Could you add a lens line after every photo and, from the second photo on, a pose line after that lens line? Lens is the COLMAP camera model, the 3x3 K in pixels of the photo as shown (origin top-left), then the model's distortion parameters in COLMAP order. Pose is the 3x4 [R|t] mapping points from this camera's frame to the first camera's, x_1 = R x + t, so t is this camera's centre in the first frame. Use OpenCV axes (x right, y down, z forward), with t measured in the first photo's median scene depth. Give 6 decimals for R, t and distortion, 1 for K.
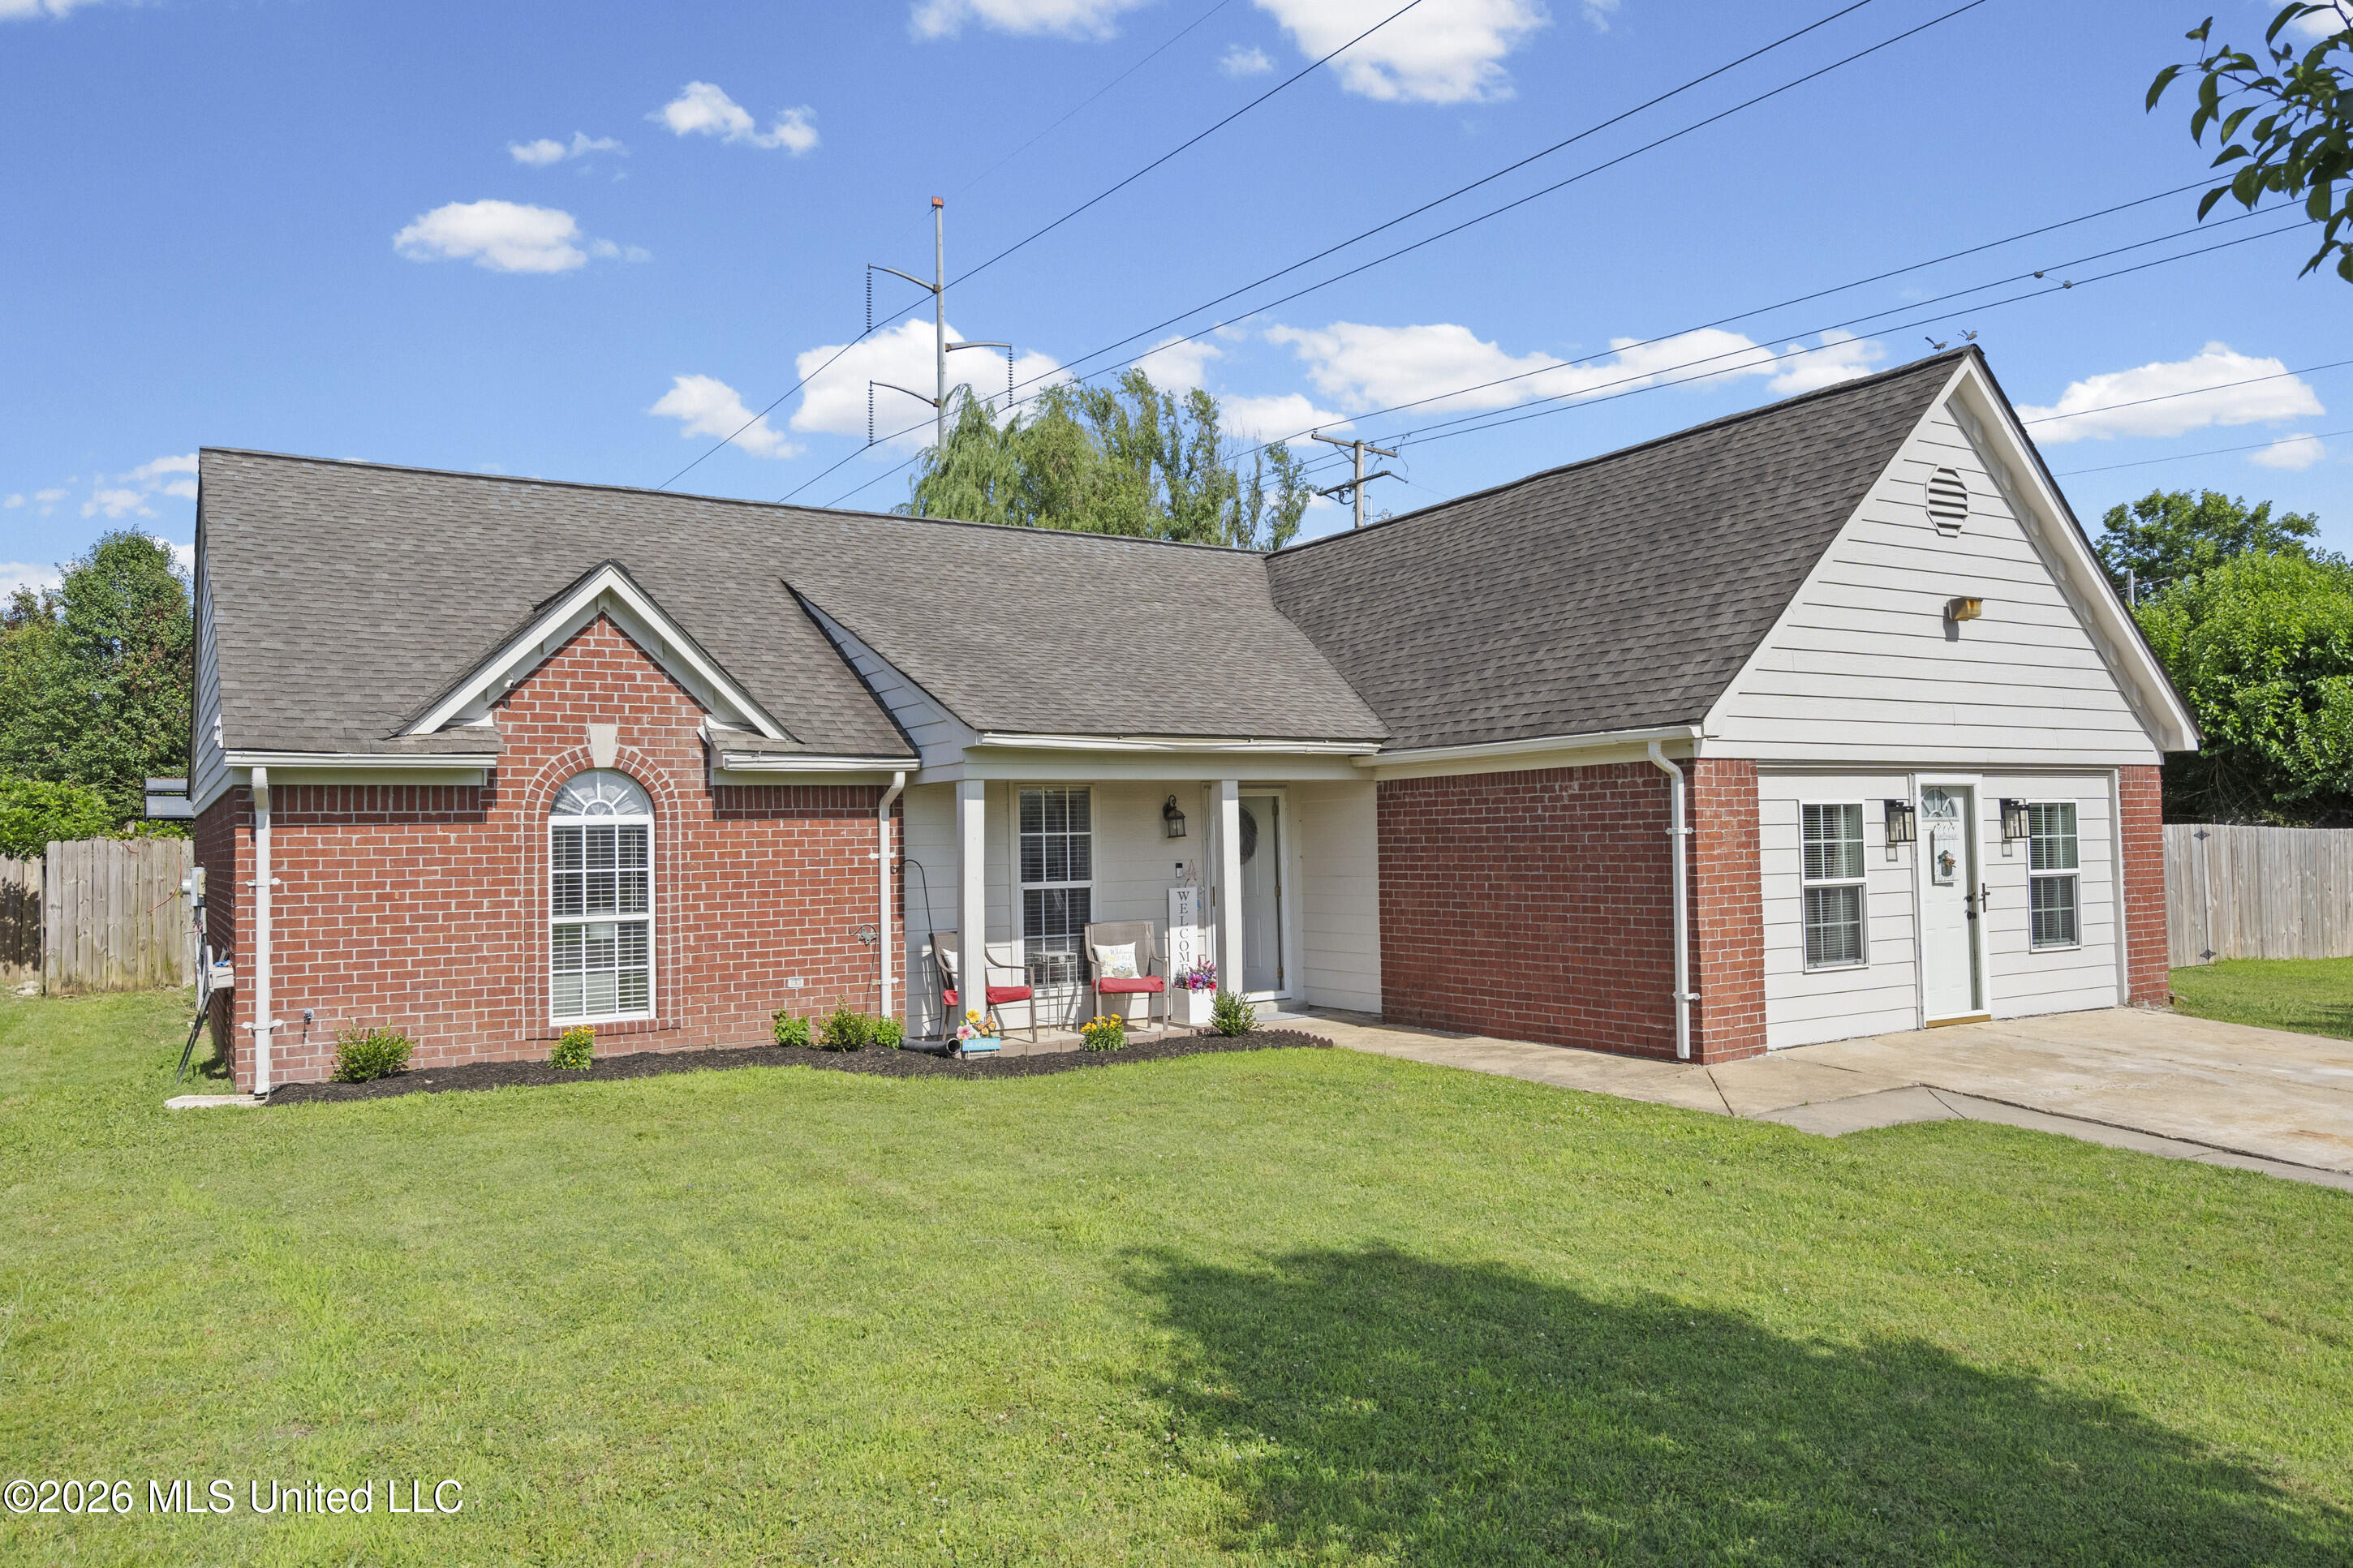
lens RADIAL K [[1575.0, 0, 1185.6], [0, 1575.0, 781.1], [0, 0, 1]] dist [-0.013590, 0.000532]
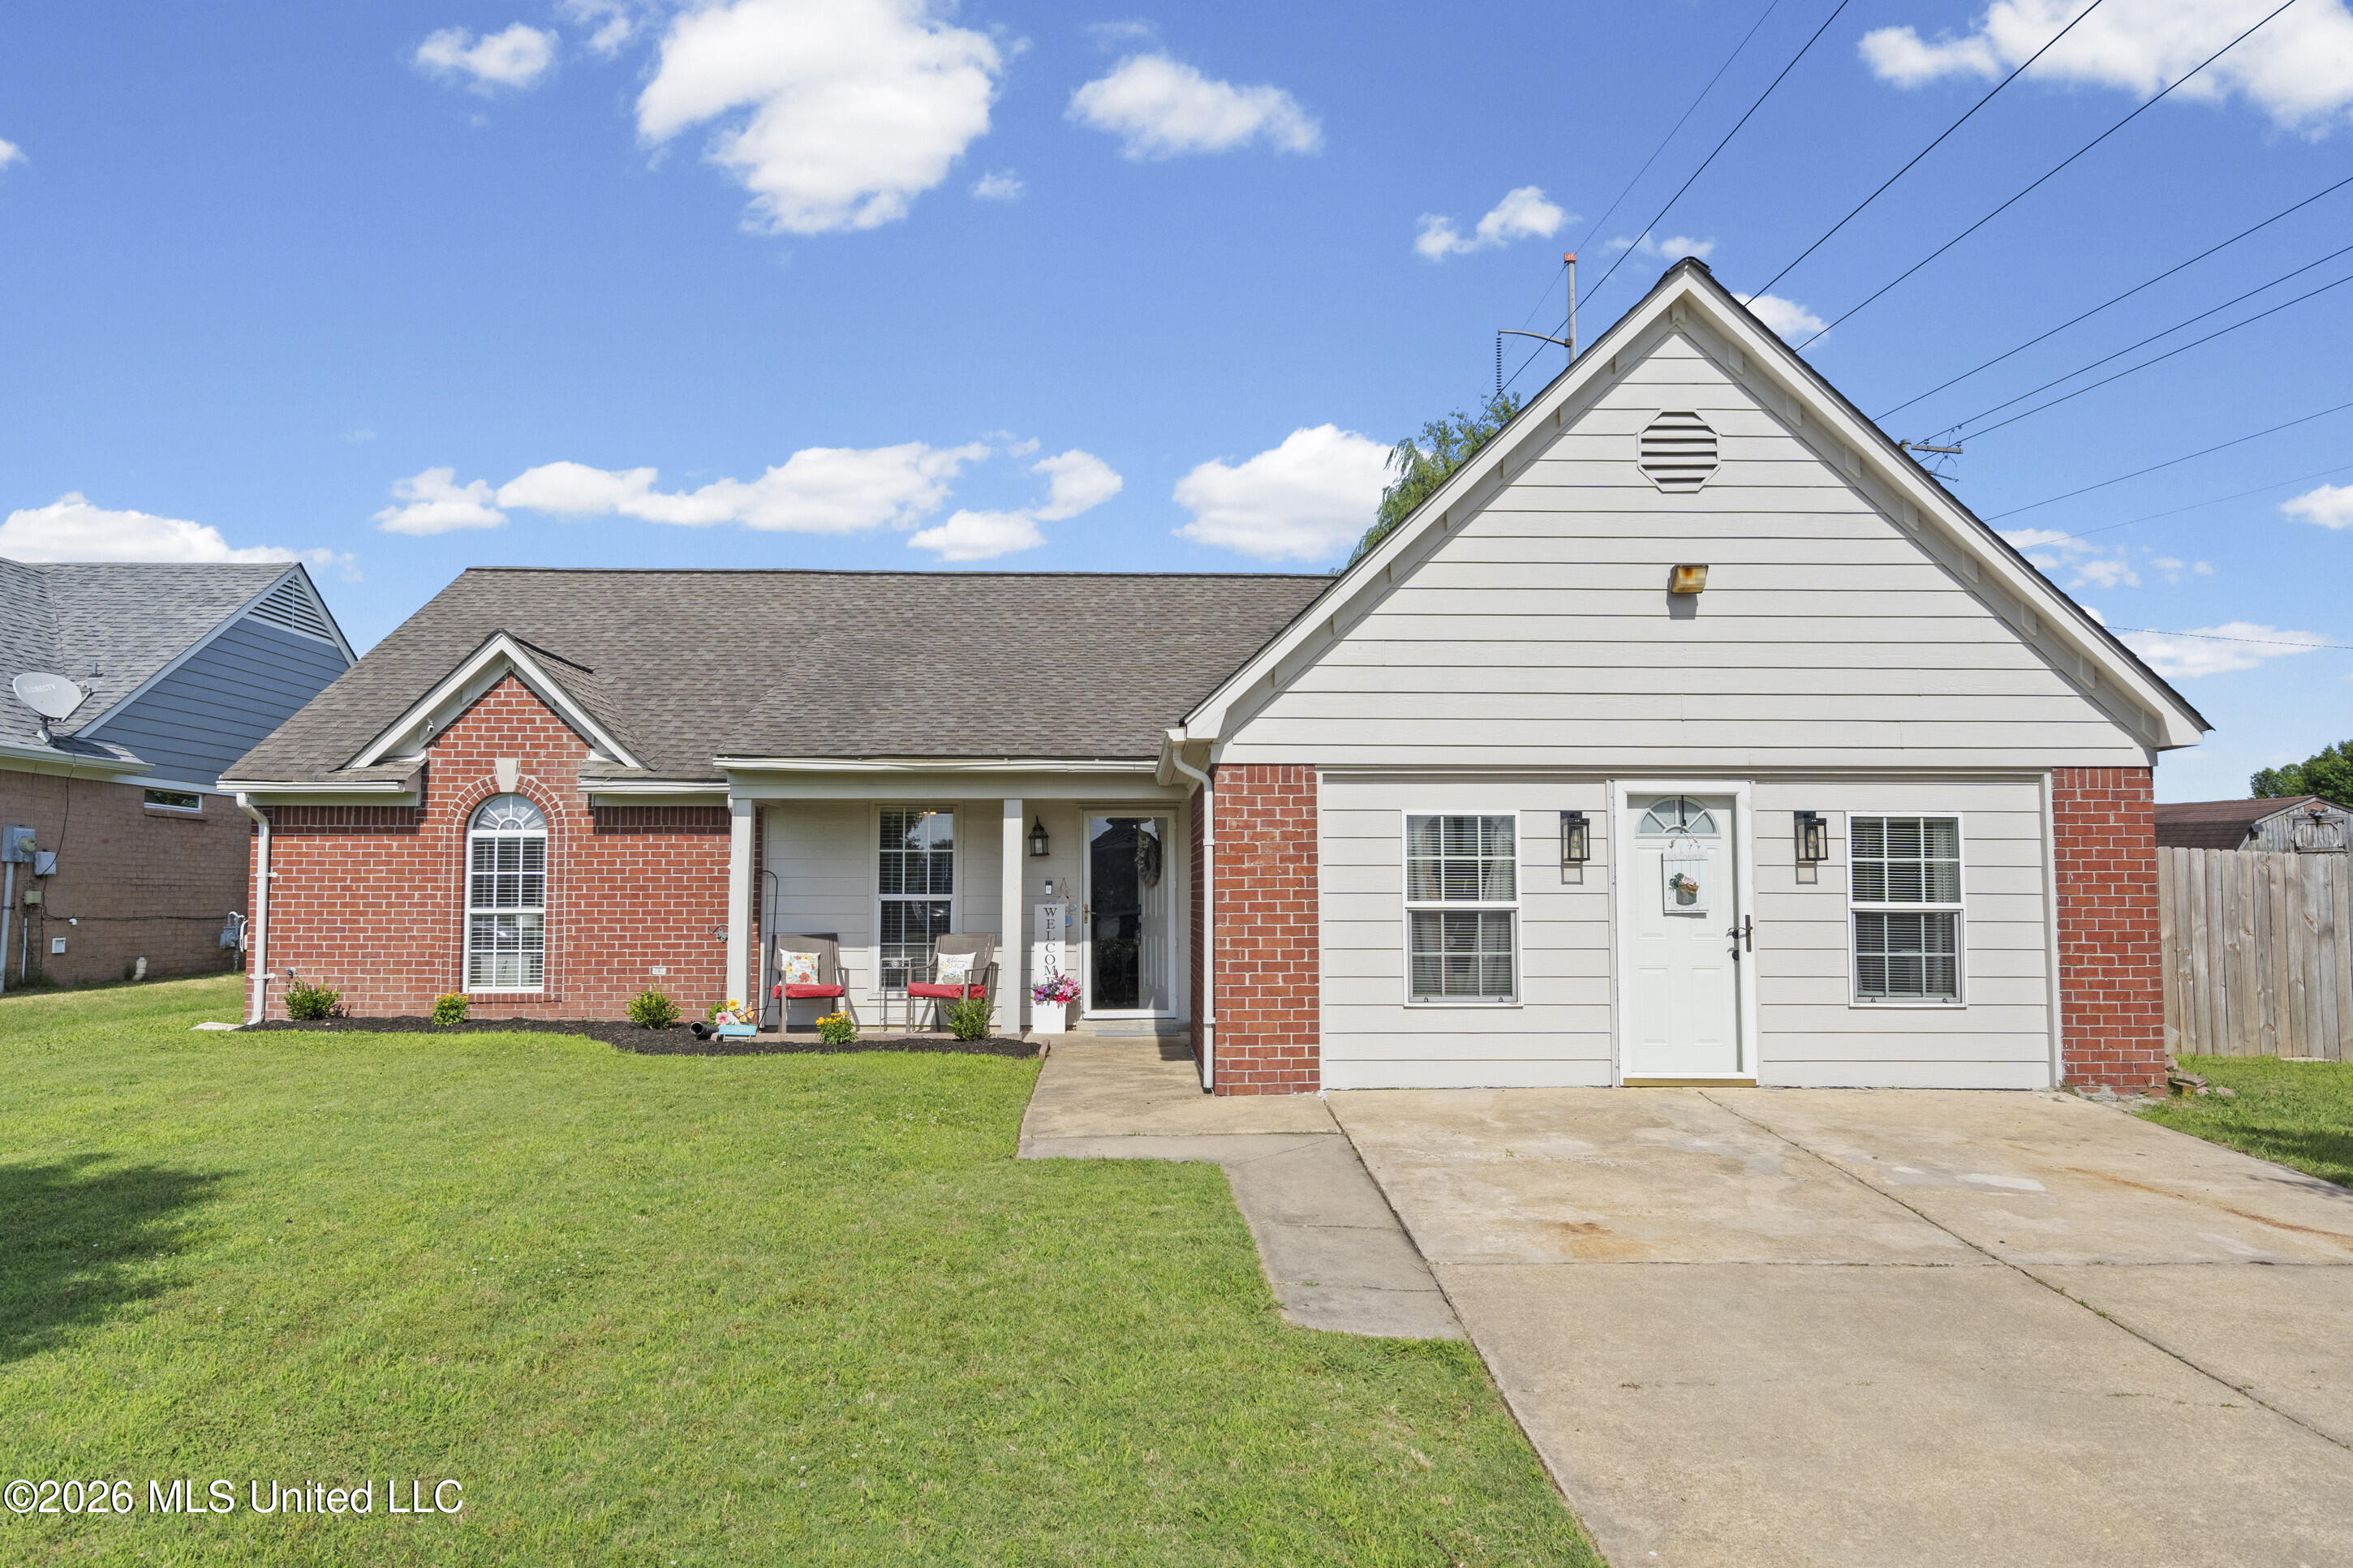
lens RADIAL K [[1575.0, 0, 1187.6], [0, 1575.0, 785.5], [0, 0, 1]] dist [-0.013590, 0.000532]
pose [[0.865066, -0.015781, -0.501410, 0.728147], [0.002297, 0.999619, -0.027498, 0.021759], [0.501653, 0.022636, 0.864773, 0.171232]]
